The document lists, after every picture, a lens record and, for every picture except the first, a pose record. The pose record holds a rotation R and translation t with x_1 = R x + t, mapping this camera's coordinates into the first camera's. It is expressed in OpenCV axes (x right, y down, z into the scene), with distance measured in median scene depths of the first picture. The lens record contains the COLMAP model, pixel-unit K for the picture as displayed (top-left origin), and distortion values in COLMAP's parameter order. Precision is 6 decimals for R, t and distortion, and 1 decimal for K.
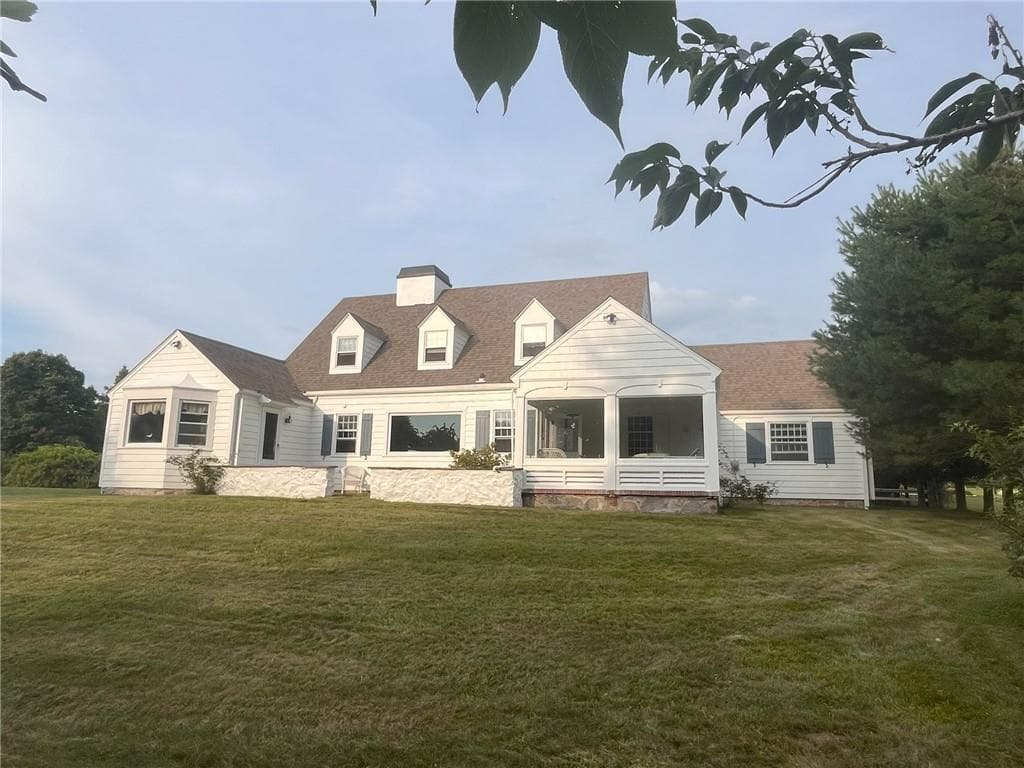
lens RADIAL K [[623.7, 0, 519.0], [0, 623.7, 386.7], [0, 0, 1]] dist [-0.004019, -0.001251]
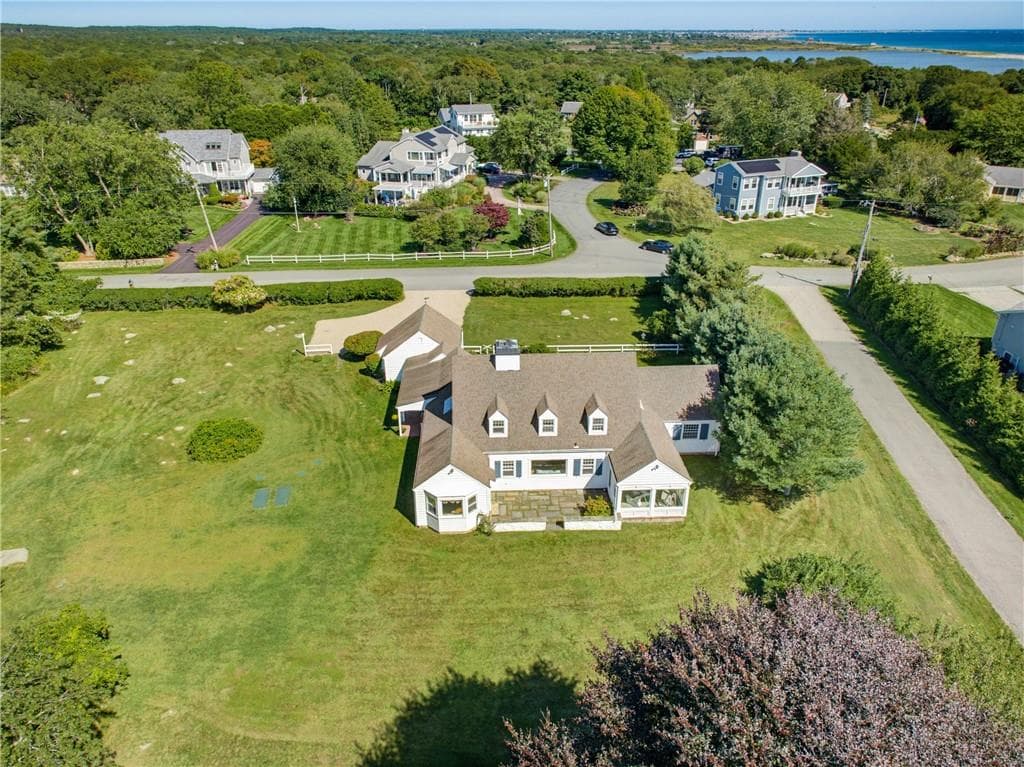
lens RADIAL K [[707.7, 0, 510.2], [0, 707.7, 380.0], [0, 0, 1]] dist [-0.000606, -0.002301]
pose [[0.943944, -0.160652, 0.288378, -0.919772], [-0.036384, 0.817633, 0.574589, -1.554752], [-0.328096, -0.552872, 0.765954, -0.669678]]
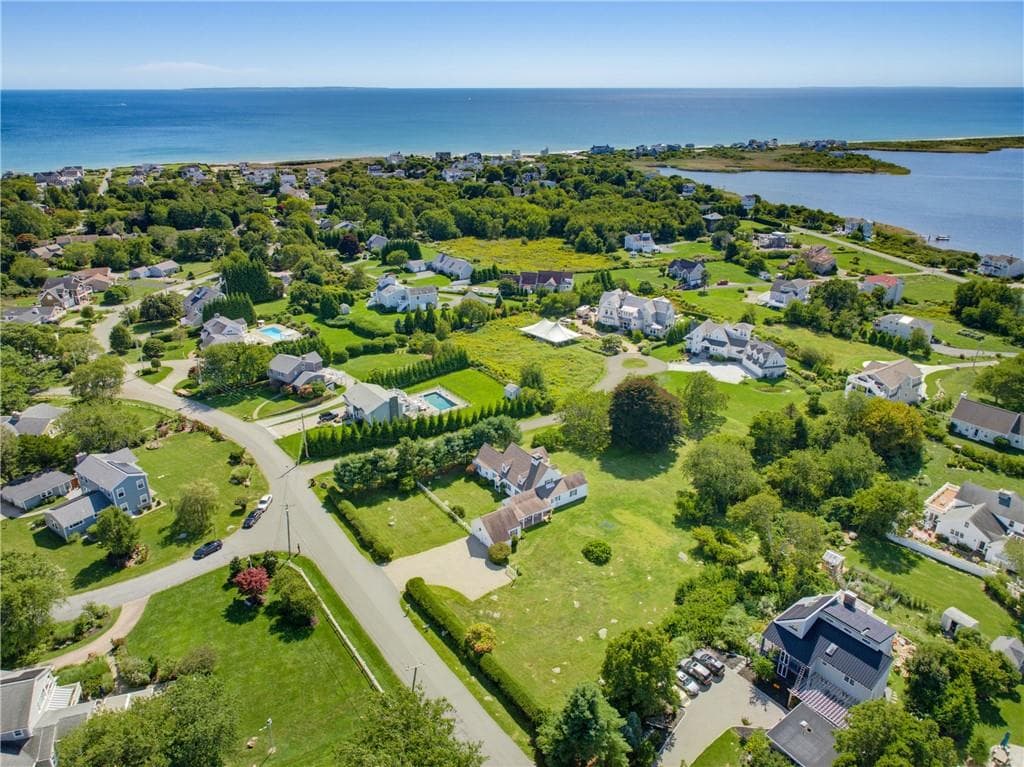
lens RADIAL K [[695.7, 0, 512.7], [0, 695.7, 383.5], [0, 0, 1]] dist [0.001231, -0.005208]
pose [[-0.786074, -0.252748, 0.564098, -3.771373], [-0.104794, 0.953865, 0.281355, -2.884562], [-0.609185, 0.162051, -0.776294, 6.767468]]
